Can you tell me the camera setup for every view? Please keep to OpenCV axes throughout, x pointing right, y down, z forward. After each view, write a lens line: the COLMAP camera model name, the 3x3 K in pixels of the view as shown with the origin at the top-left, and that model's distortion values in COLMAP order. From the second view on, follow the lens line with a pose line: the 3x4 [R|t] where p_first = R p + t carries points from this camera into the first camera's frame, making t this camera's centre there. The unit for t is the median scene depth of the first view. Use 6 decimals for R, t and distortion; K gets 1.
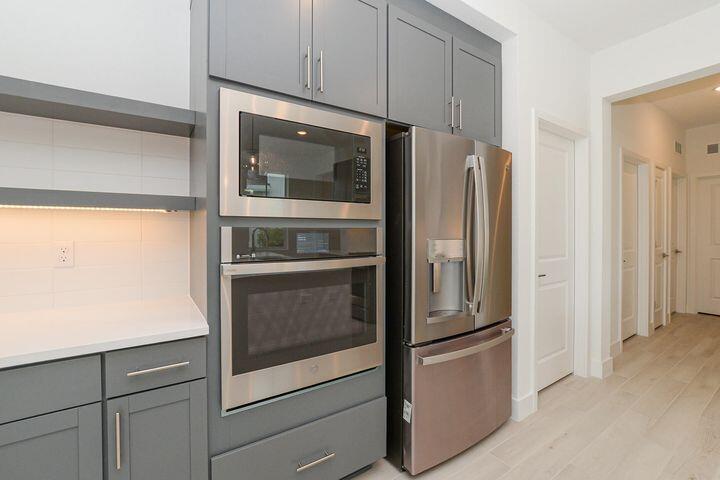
lens RADIAL K [[315.6, 0, 361.9], [0, 315.6, 227.0], [0, 0, 1]] dist [-0.019493, 0.004672]
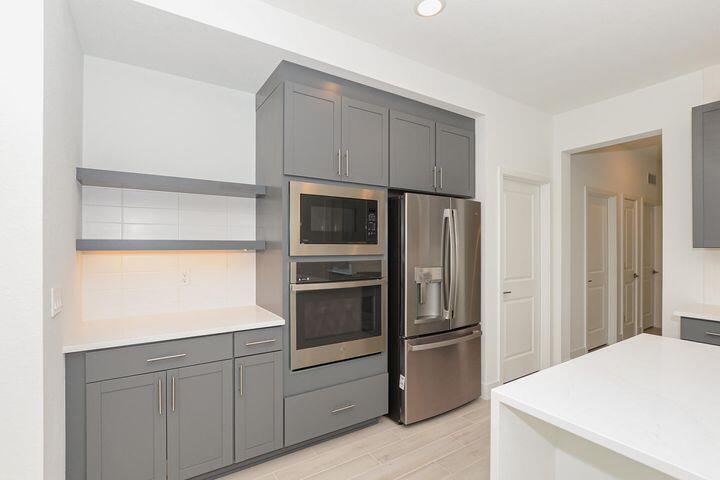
lens RADIAL K [[335.4, 0, 363.7], [0, 335.4, 240.5], [0, 0, 1]] dist [-0.018090, 0.000345]
pose [[0.999975, 0.000672, -0.007011, -0.026711], [-0.000722, 0.999974, -0.007137, -0.075167], [0.007006, 0.007142, 0.999950, -0.577486]]
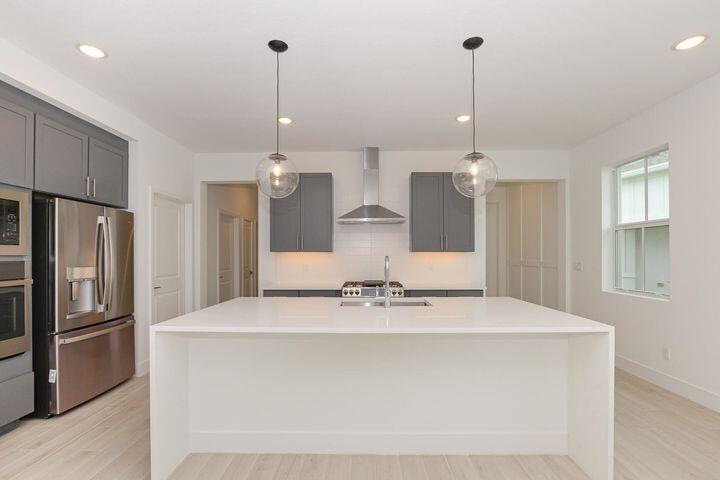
lens RADIAL K [[315.6, 0, 362.1], [0, 315.6, 252.0], [0, 0, 1]] dist [-0.019493, 0.004672]
pose [[0.547474, 0.002041, 0.836820, -0.297985], [0.005515, 0.999967, -0.006047, -0.020608], [-0.836805, 0.007926, 0.547444, -1.123421]]
